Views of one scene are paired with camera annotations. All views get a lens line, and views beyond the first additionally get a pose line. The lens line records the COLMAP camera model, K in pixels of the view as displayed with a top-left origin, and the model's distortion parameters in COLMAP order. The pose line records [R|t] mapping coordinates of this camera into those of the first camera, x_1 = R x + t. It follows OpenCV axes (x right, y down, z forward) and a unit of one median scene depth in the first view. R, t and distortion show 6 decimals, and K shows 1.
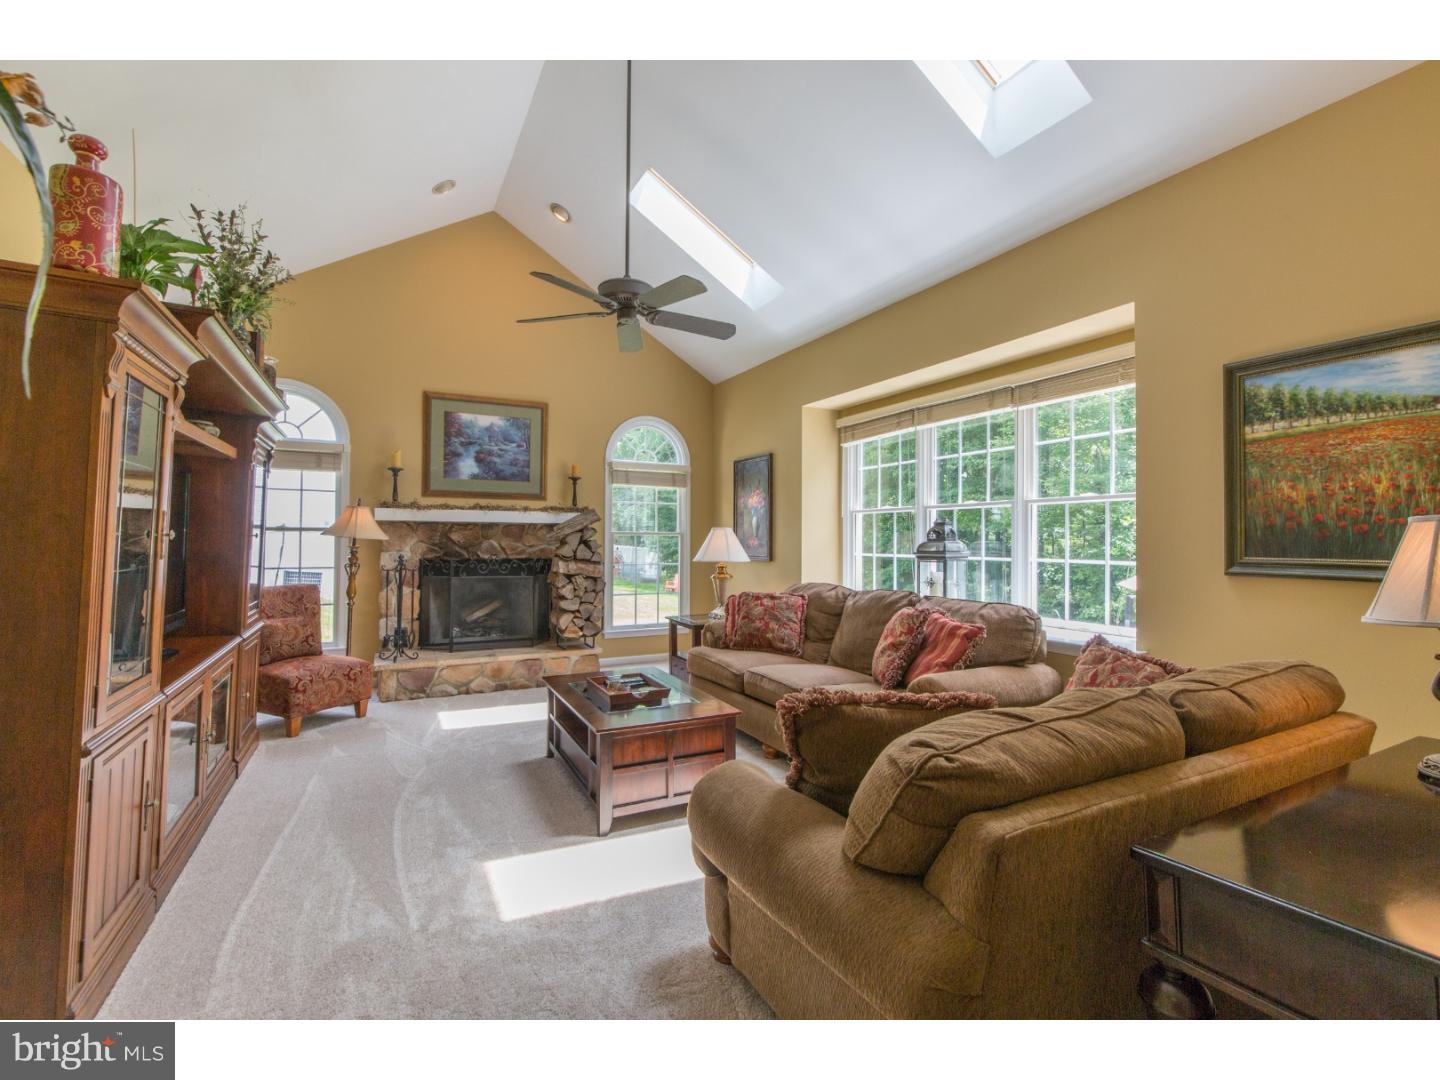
lens RADIAL K [[645.5, 0, 725.5], [0, 645.5, 534.0], [0, 0, 1]] dist [-0.005267, -0.000045]
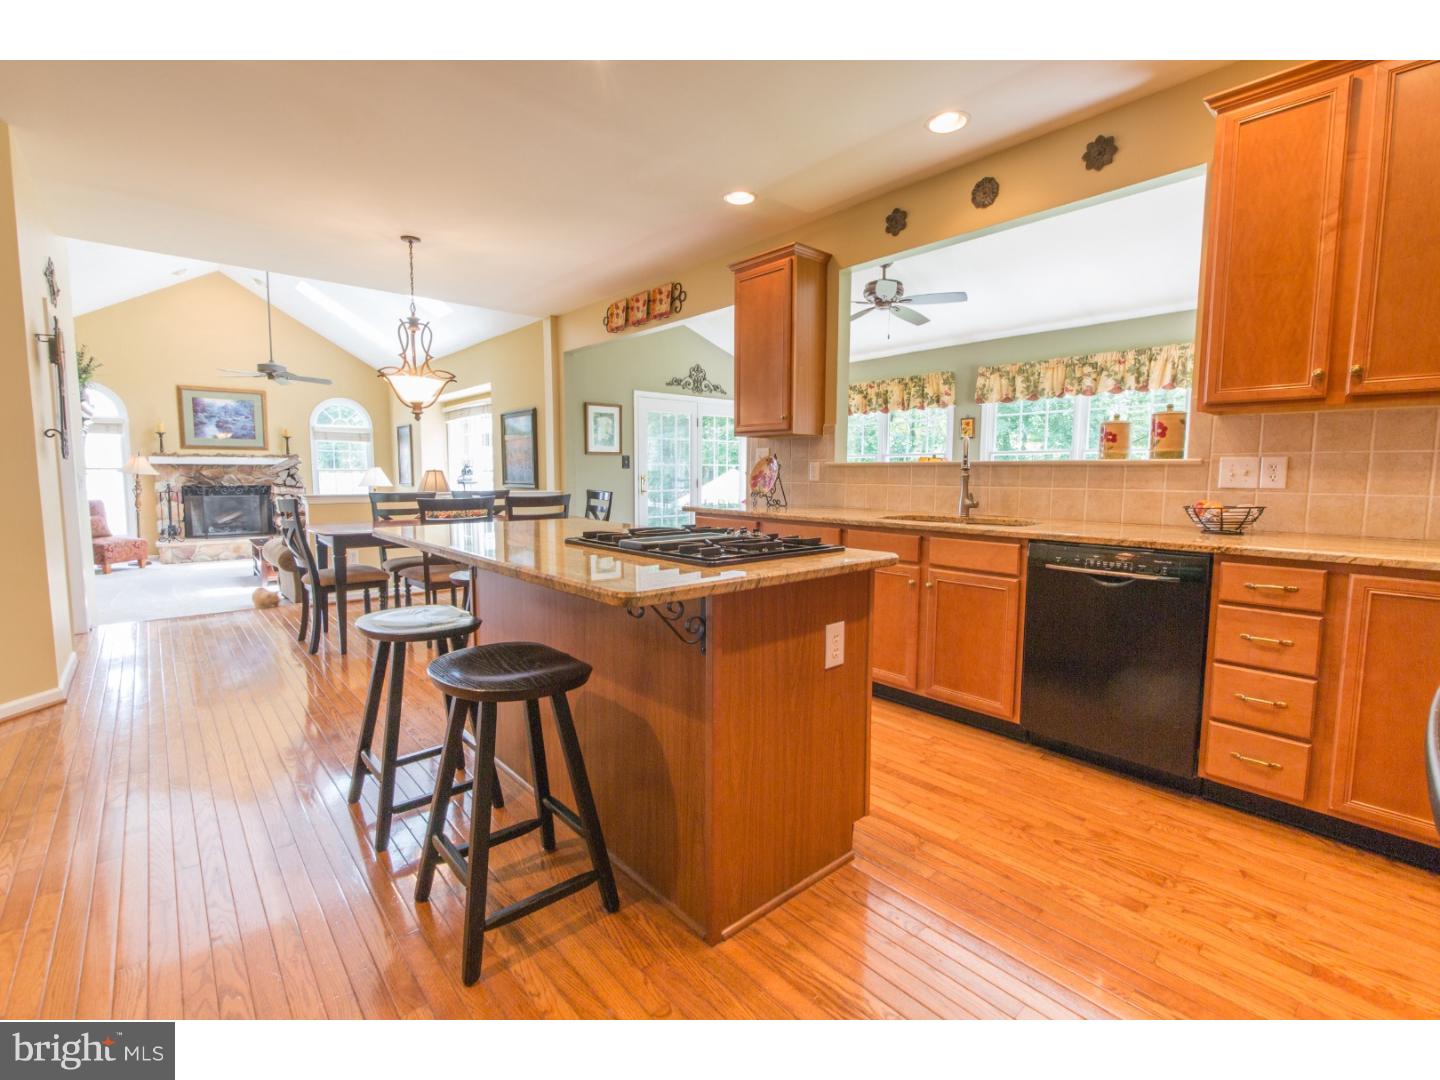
lens RADIAL K [[645.5, 0, 723.5], [0, 645.5, 531.4], [0, 0, 1]] dist [-0.005267, -0.000045]
pose [[0.971143, -0.023412, 0.237346, 0.543229], [-0.000668, 0.994899, 0.100871, -0.014937], [-0.238497, -0.098119, 0.966174, -1.059882]]
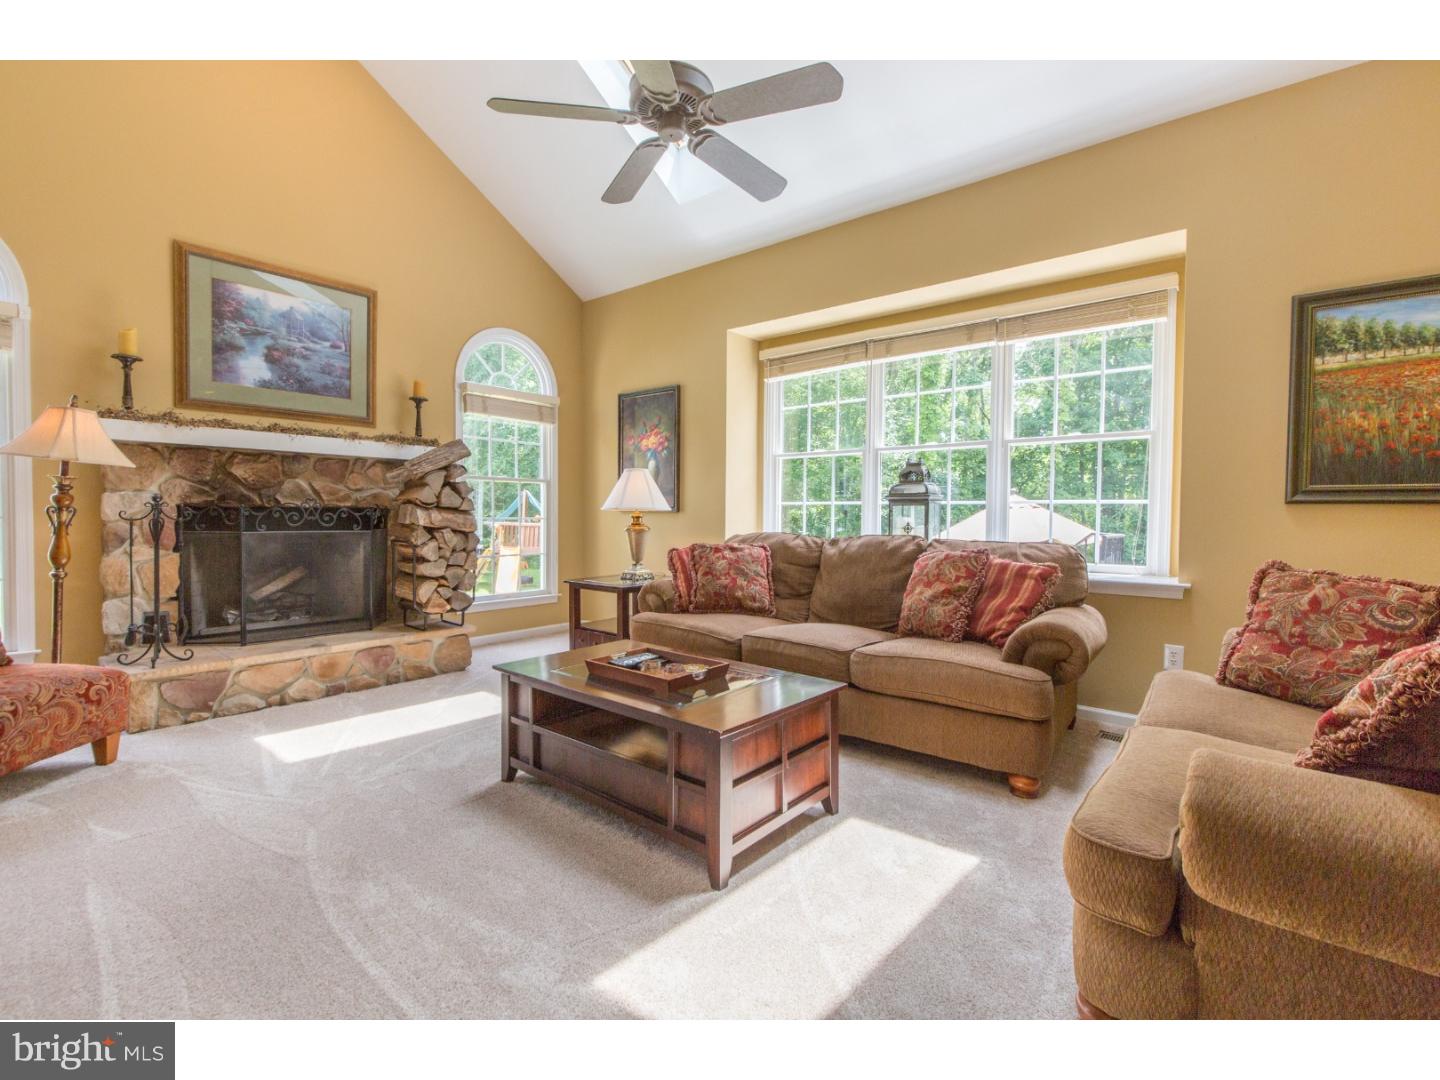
lens RADIAL K [[645.5, 0, 724.6], [0, 645.5, 533.7], [0, 0, 1]] dist [-0.005267, -0.000045]
pose [[0.919960, -0.009851, 0.391888, -0.237910], [-0.006855, 0.999127, 0.041208, 0.039909], [-0.391952, -0.040596, 0.919090, 0.213389]]
